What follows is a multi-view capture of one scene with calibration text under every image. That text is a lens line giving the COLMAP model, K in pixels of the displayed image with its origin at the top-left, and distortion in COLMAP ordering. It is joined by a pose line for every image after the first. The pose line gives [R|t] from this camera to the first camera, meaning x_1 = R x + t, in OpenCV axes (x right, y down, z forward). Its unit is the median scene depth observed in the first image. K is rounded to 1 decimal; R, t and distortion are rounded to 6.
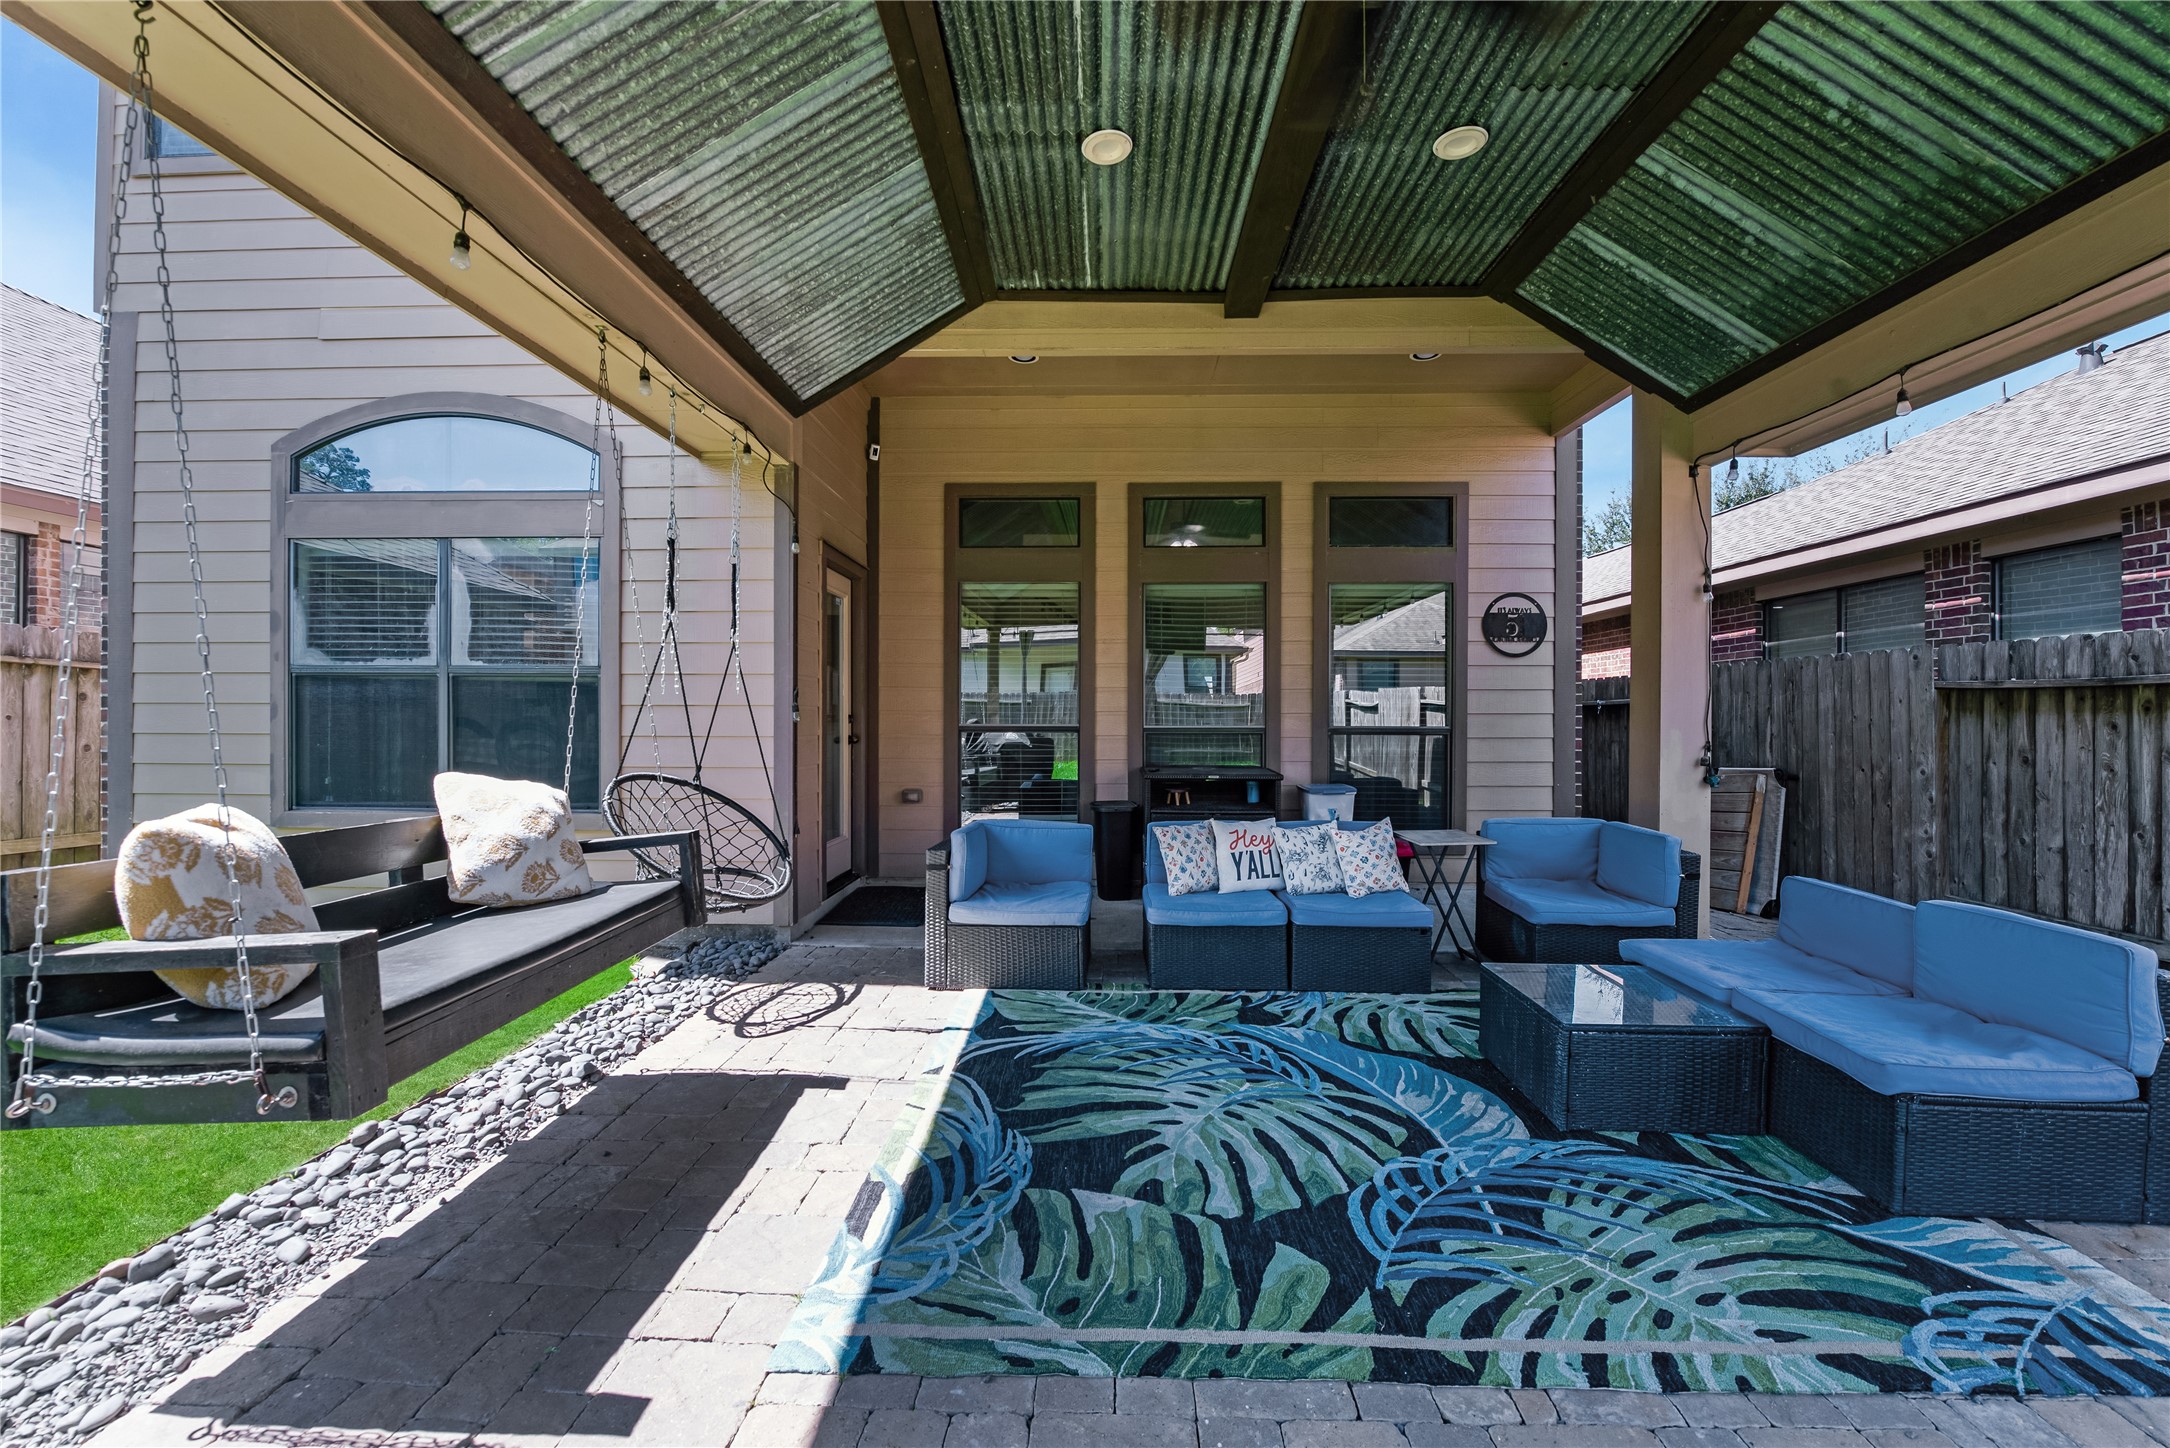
lens RADIAL K [[898.5, 0, 1071.5], [0, 898.5, 720.3], [0, 0, 1]] dist [-0.011545, -0.001132]
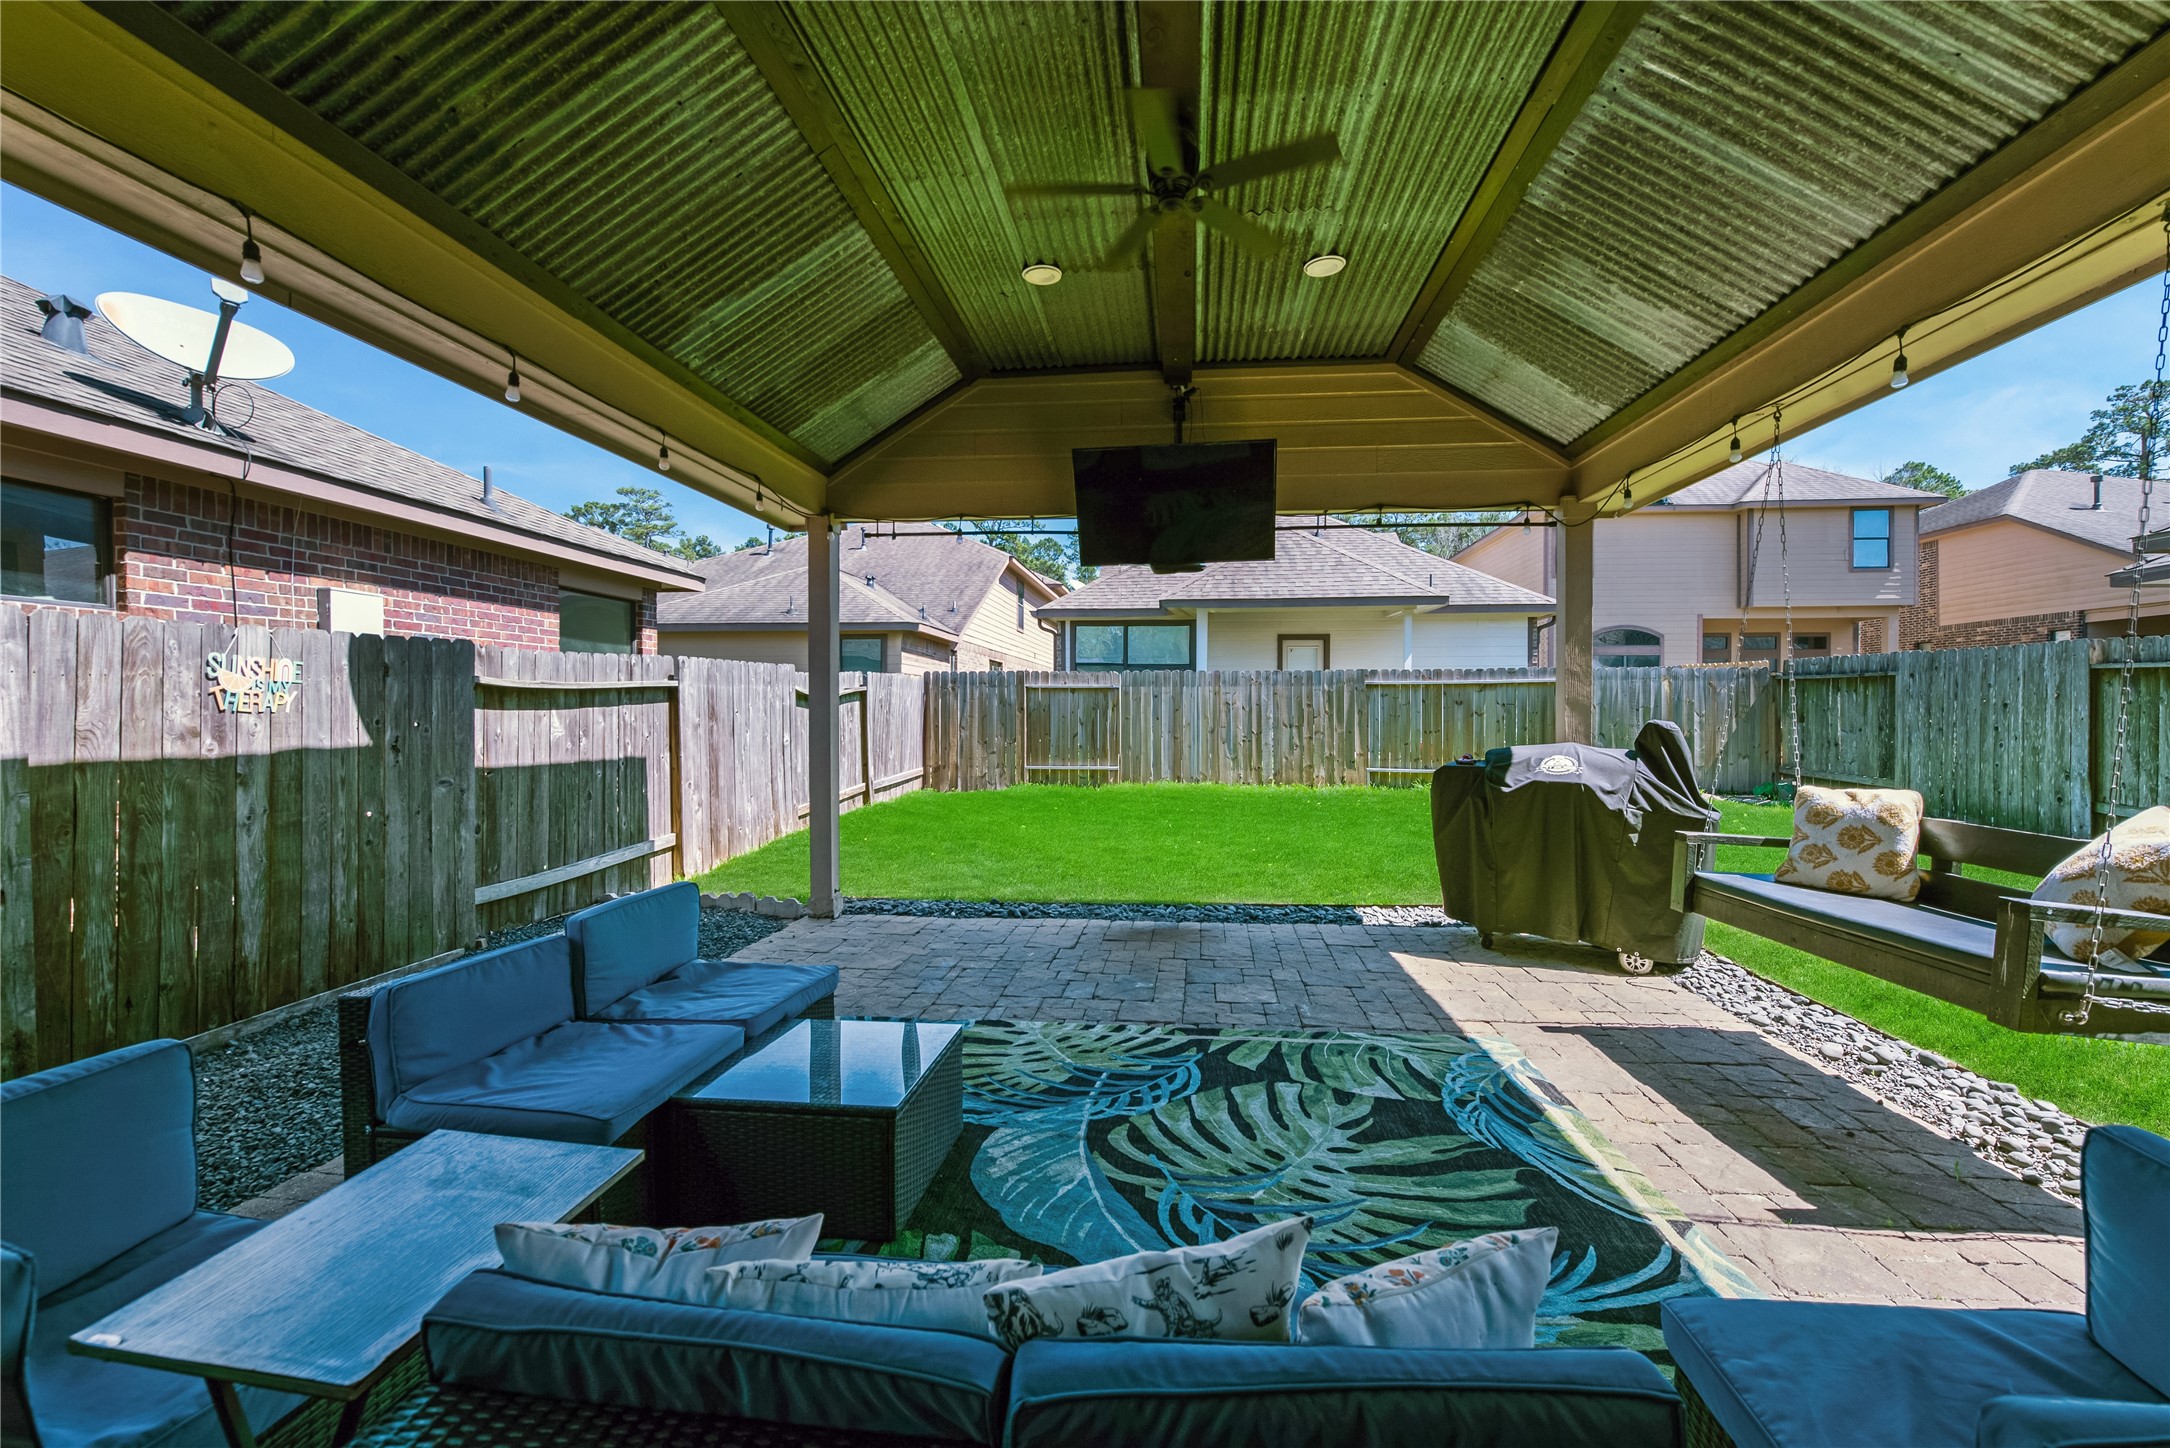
lens RADIAL K [[898.5, 0, 1096.6], [0, 898.5, 728.1], [0, 0, 1]] dist [-0.011545, -0.001132]
pose [[-0.998171, -0.004940, 0.060257, 0.312821], [-0.004119, 0.999897, 0.013751, -0.025791], [-0.060319, 0.013478, -0.998088, 1.945454]]
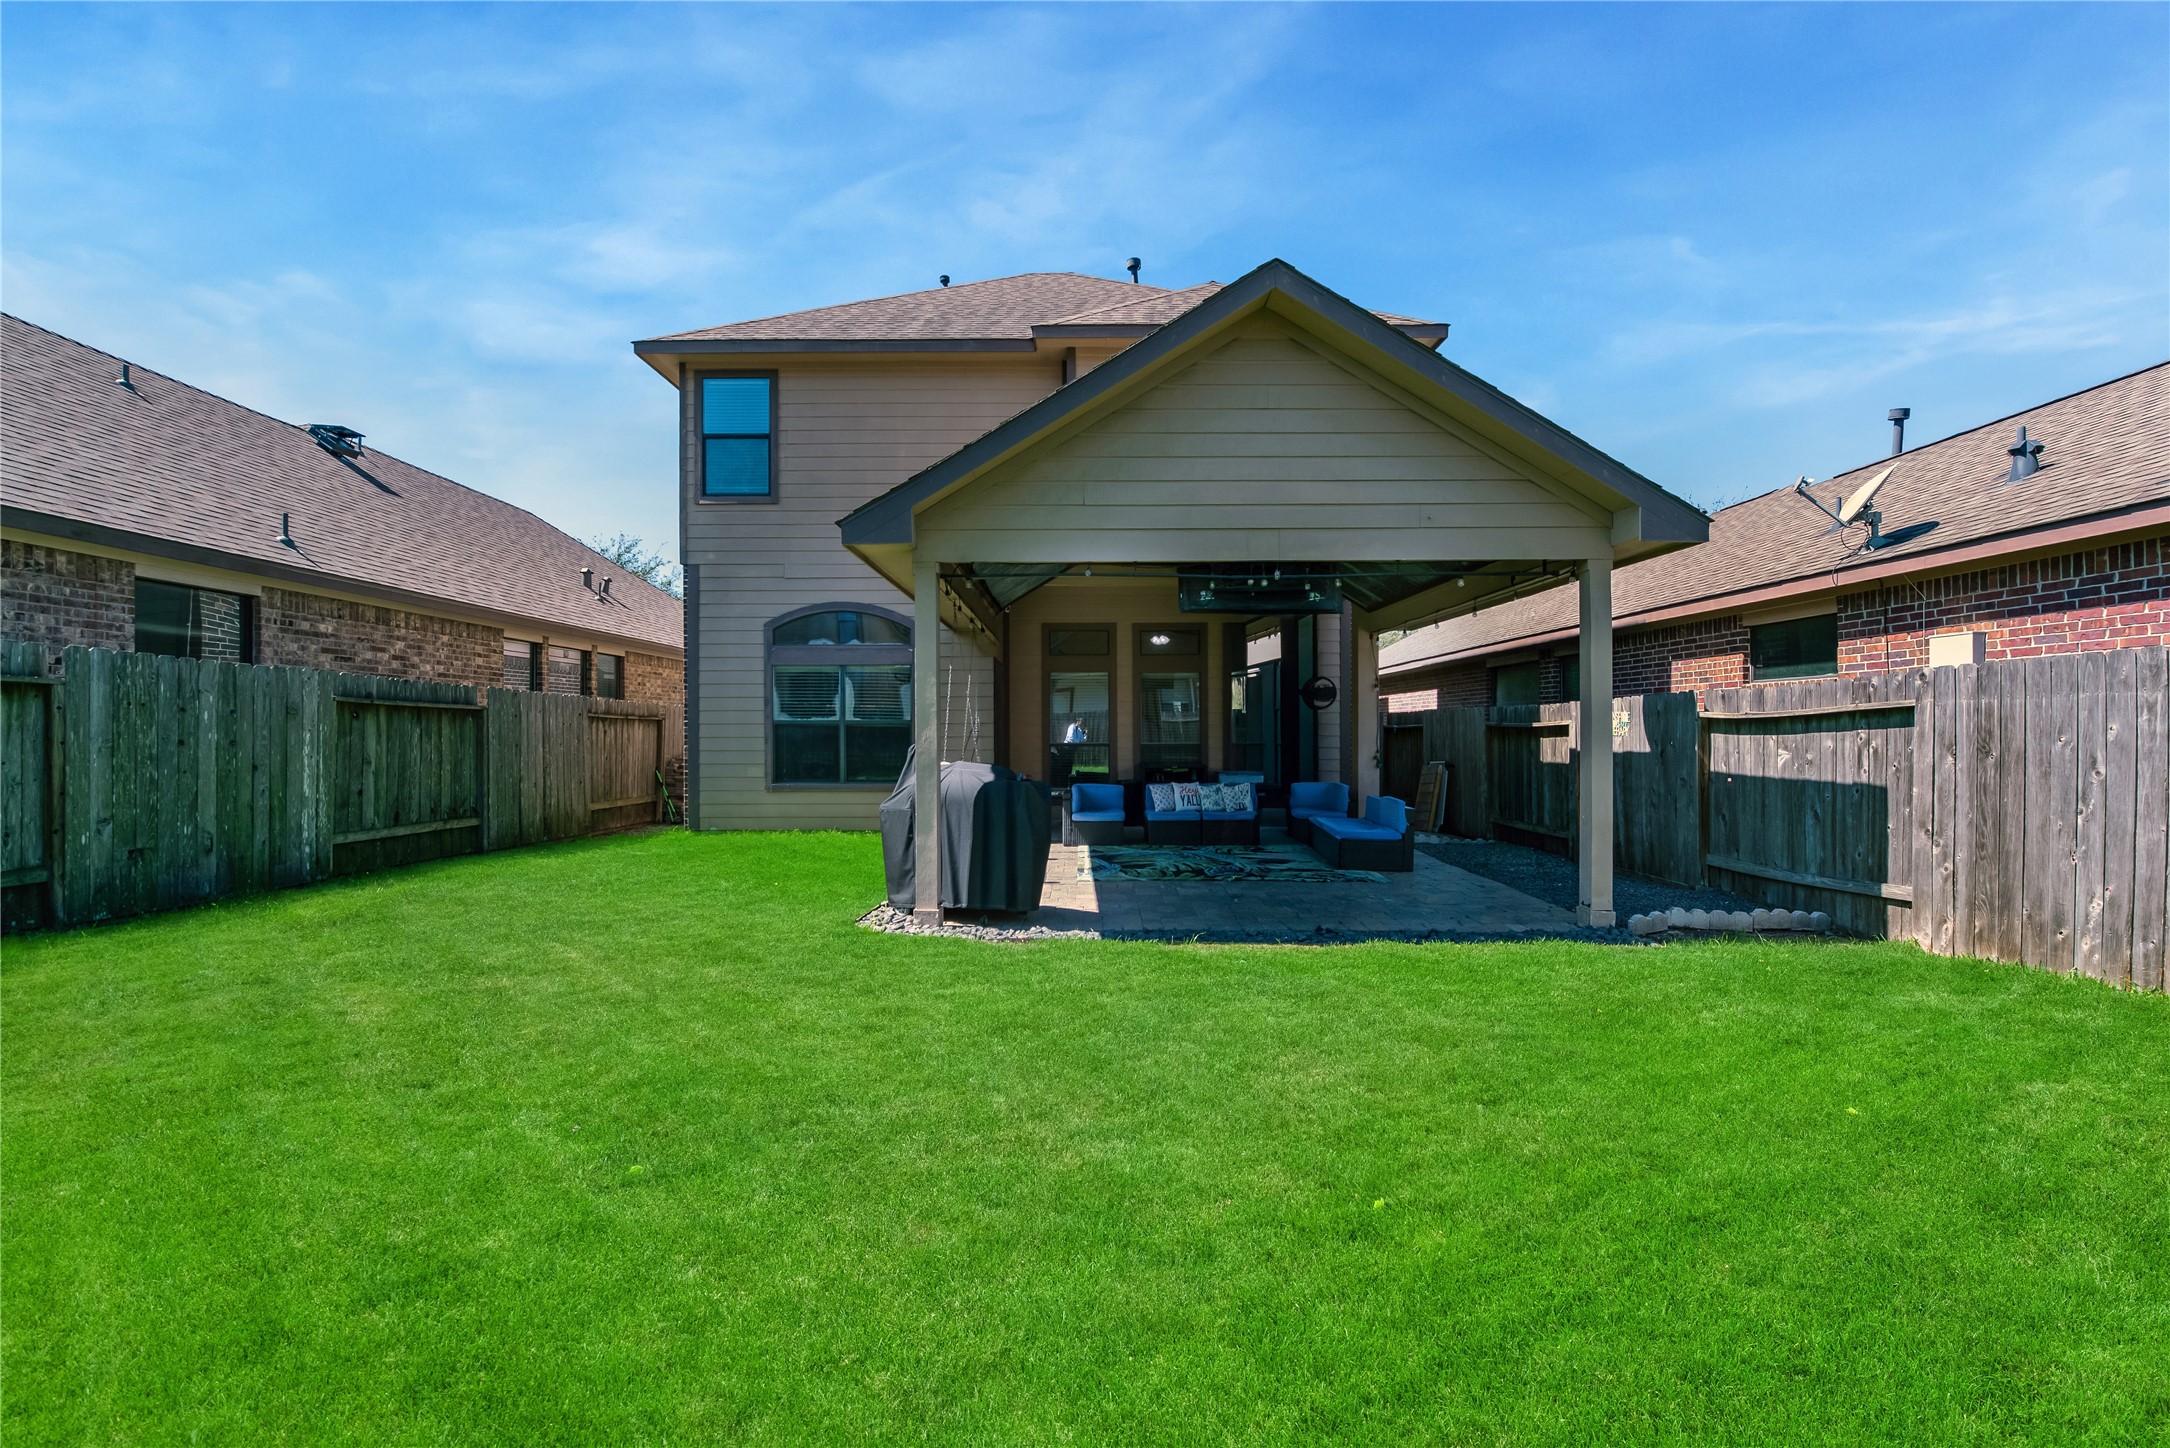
lens RADIAL K [[898.5, 0, 1039.4], [0, 898.5, 743.5], [0, 0, 1]] dist [-0.011545, -0.001132]
pose [[0.999967, -0.006498, -0.004862, -0.318708], [0.006579, 0.999839, 0.016688, -0.063491], [0.004753, -0.016719, 0.999849, -2.368781]]
